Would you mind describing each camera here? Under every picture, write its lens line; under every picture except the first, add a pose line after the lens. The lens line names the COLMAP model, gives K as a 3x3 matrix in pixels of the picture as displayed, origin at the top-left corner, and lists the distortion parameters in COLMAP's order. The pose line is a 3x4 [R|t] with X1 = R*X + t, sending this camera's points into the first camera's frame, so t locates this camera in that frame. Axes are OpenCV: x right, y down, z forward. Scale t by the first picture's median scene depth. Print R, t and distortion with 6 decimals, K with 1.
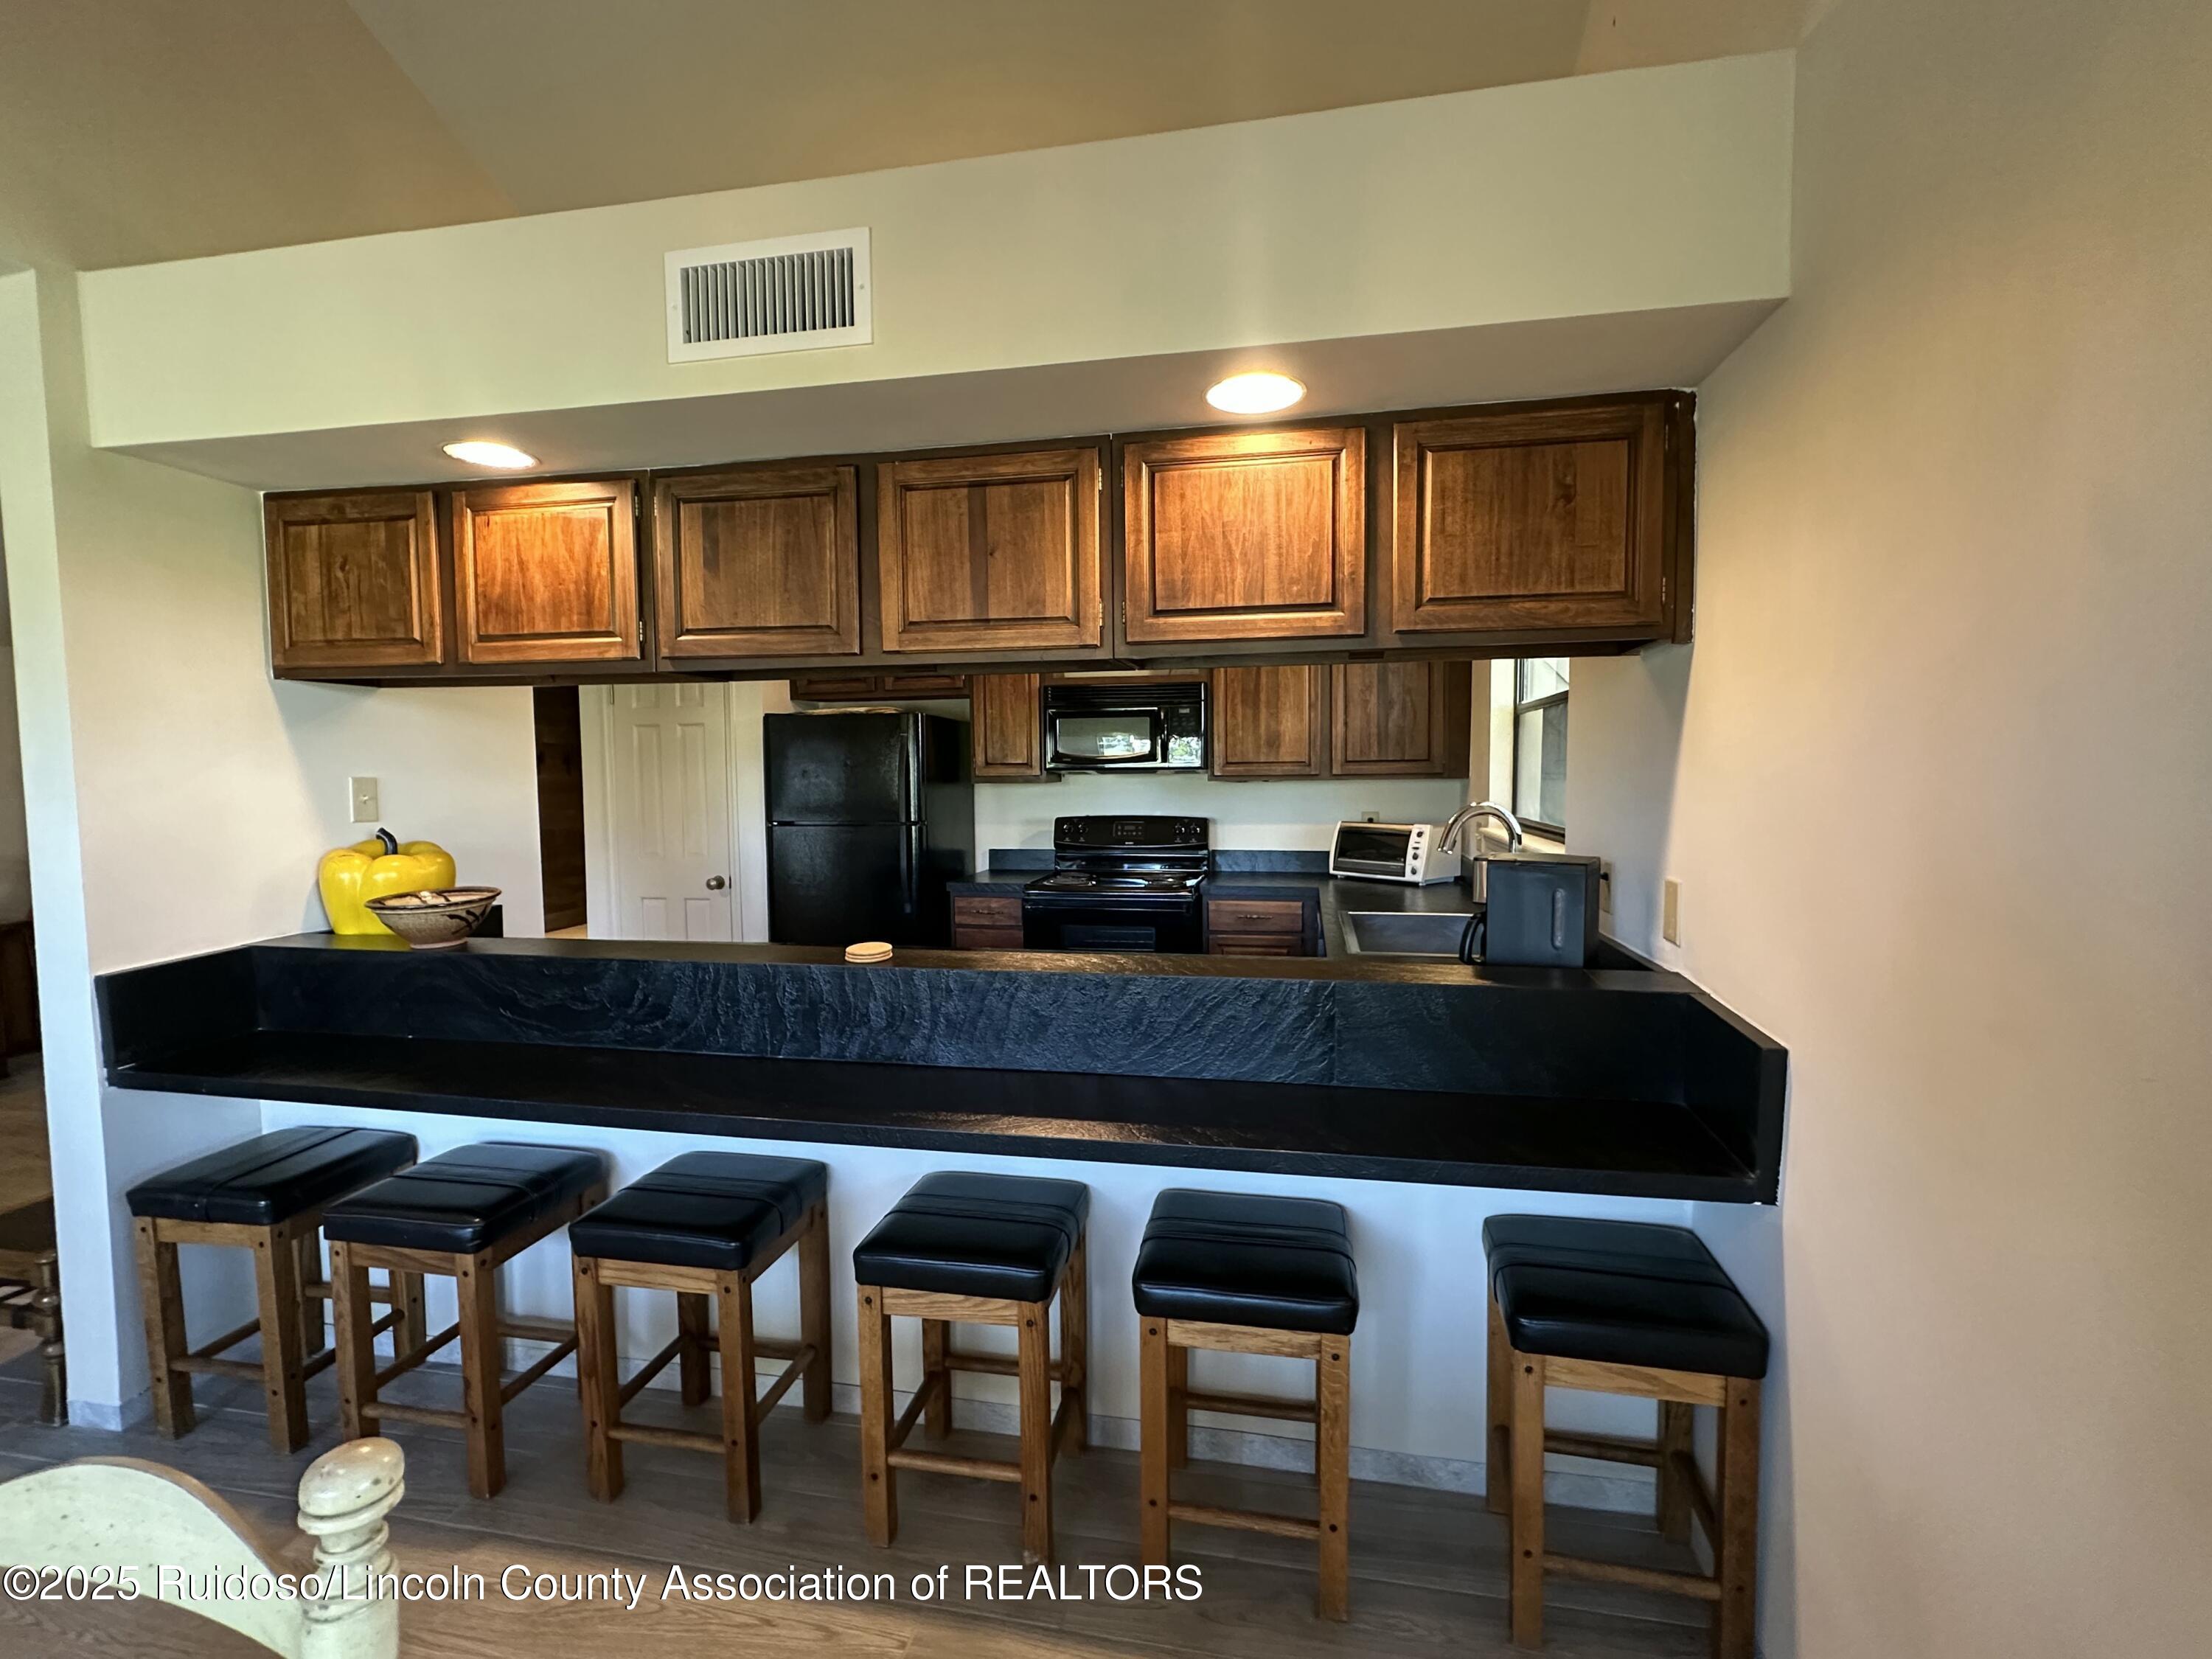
lens RADIAL K [[997.3, 0, 1096.6], [0, 997.3, 837.0], [0, 0, 1]] dist [-0.003169, 0.000732]
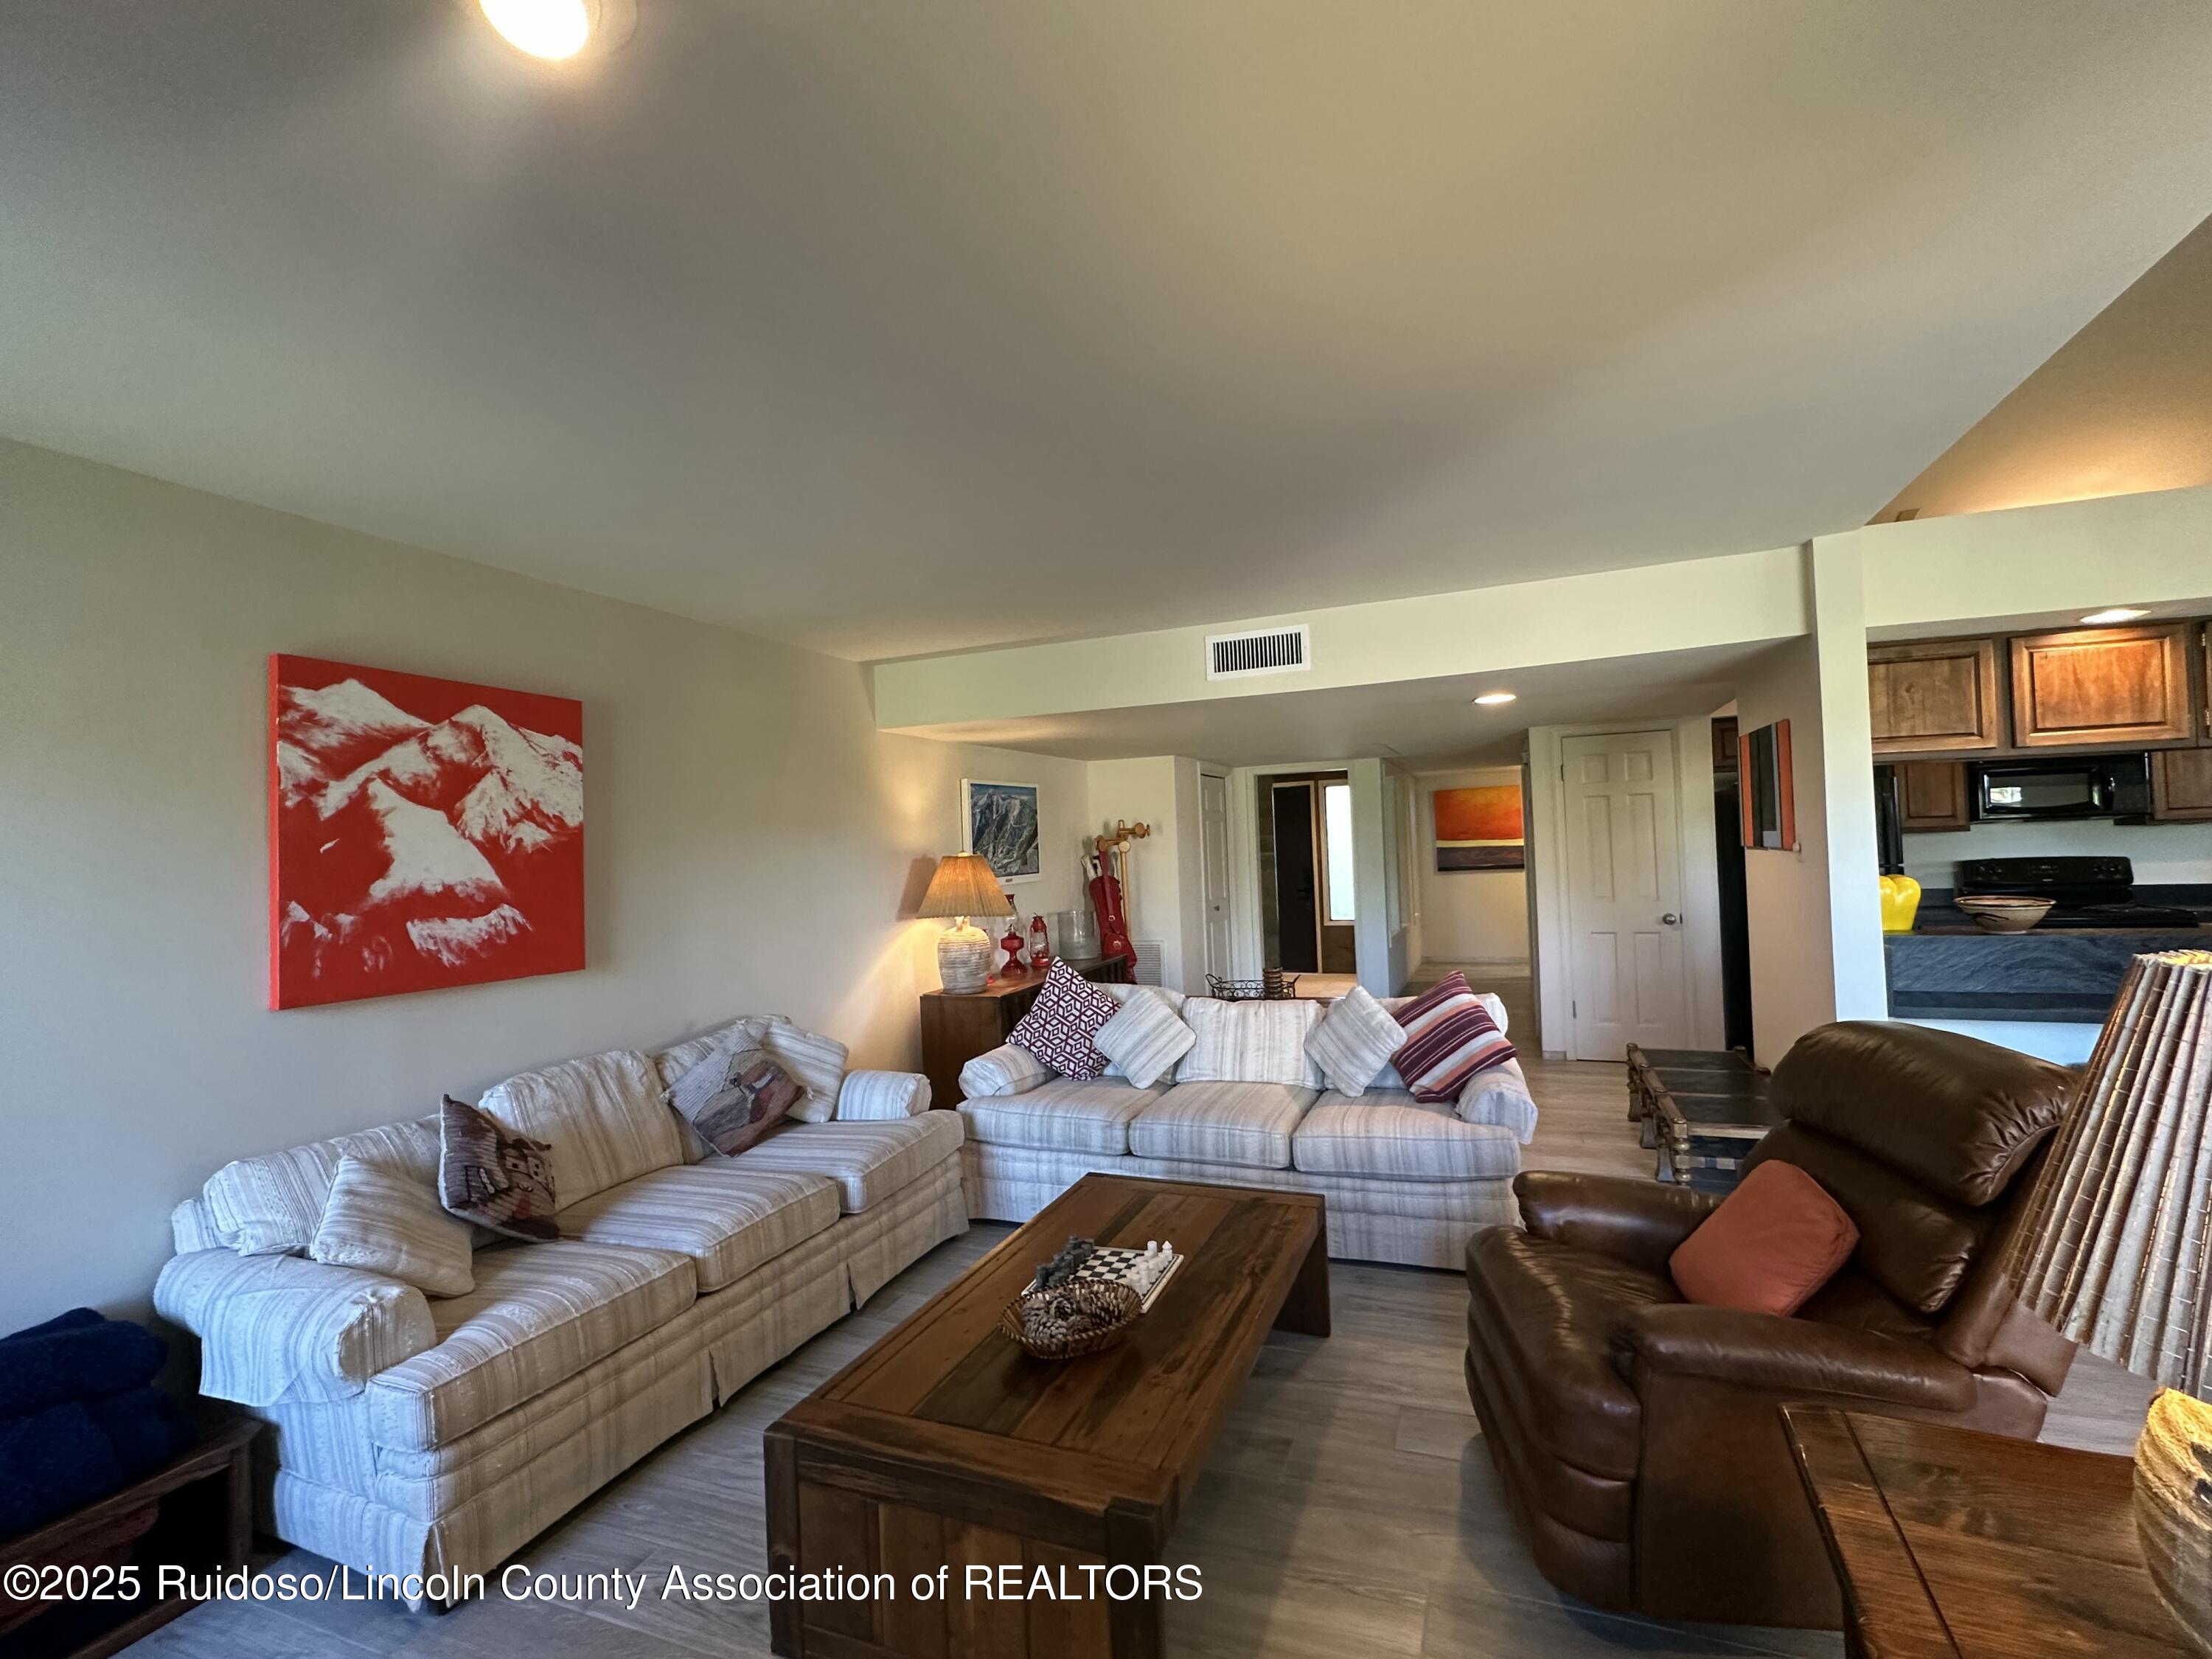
lens RADIAL K [[997.3, 0, 1101.8], [0, 997.3, 830.7], [0, 0, 1]] dist [-0.003169, 0.000732]
pose [[0.982826, -0.031093, -0.181897, -1.861945], [0.015980, 0.996340, -0.083968, 0.063339], [0.183843, 0.079619, 0.979726, -0.797786]]
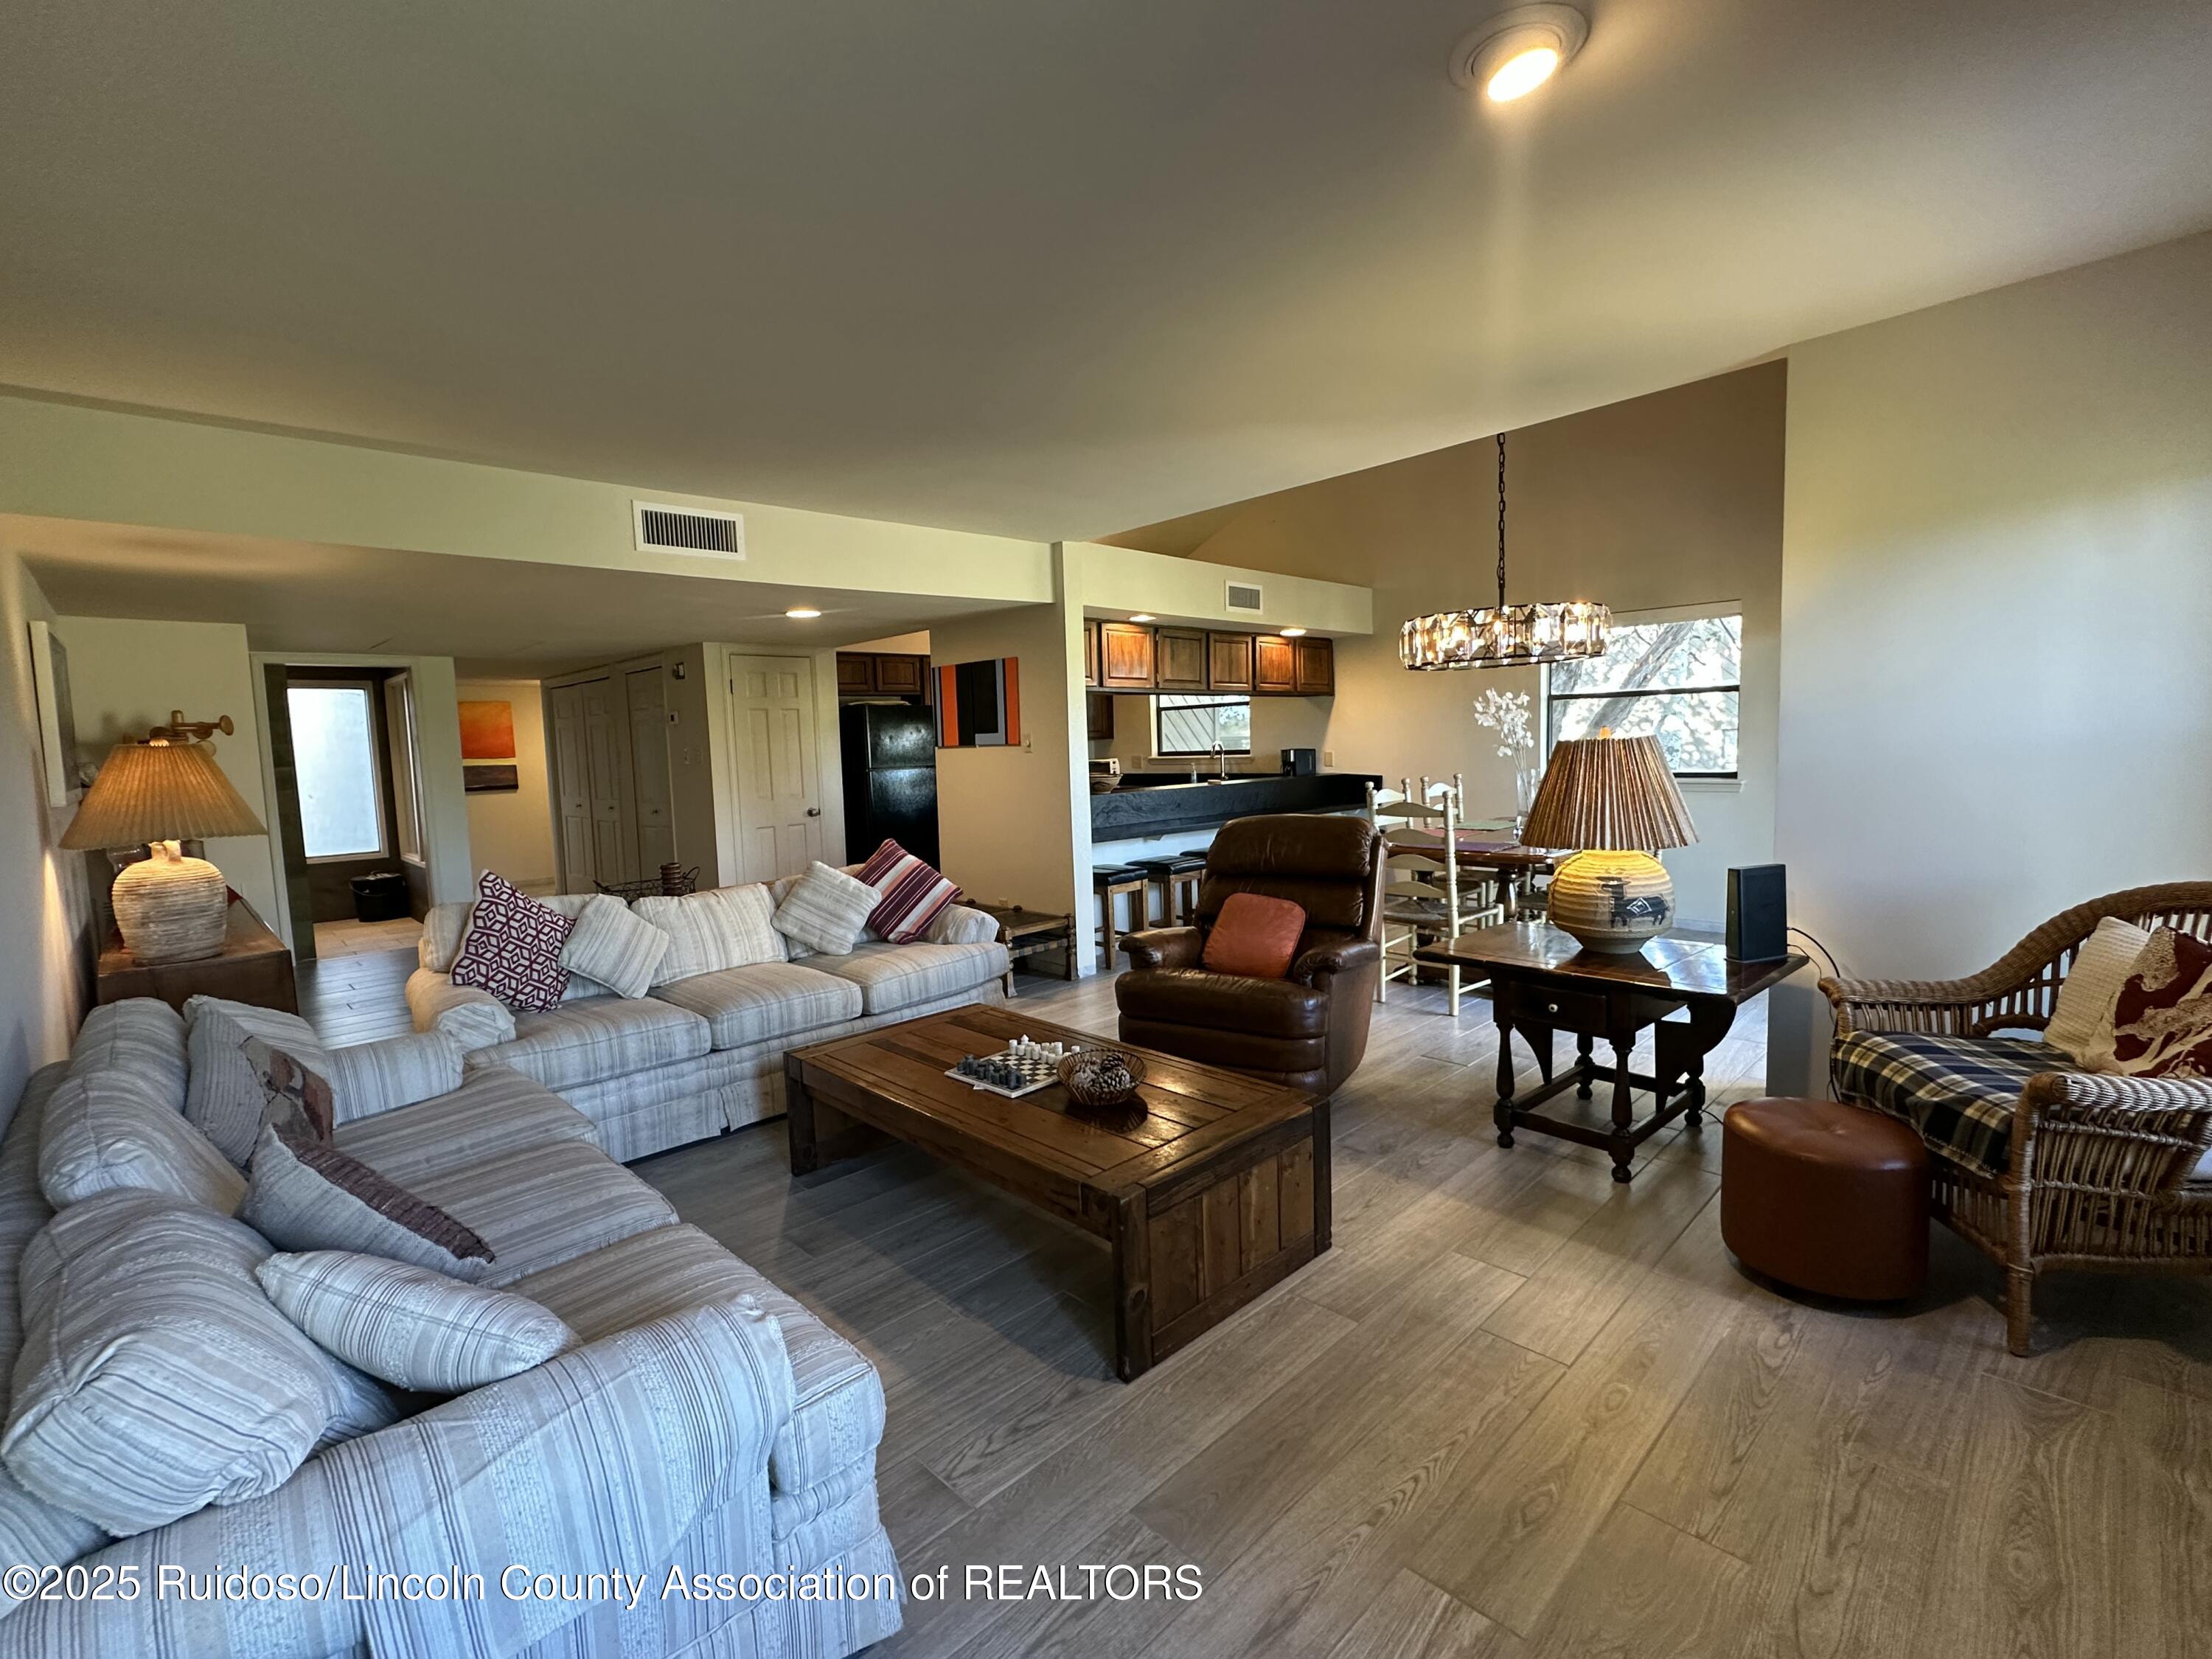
lens RADIAL K [[997.3, 0, 1101.8], [0, 997.3, 828.0], [0, 0, 1]] dist [-0.003169, 0.000732]
pose [[0.565590, -0.081276, 0.820672, -3.052217], [0.085012, 0.995576, 0.040009, 0.101197], [-0.820293, 0.047138, 0.569997, -0.531635]]
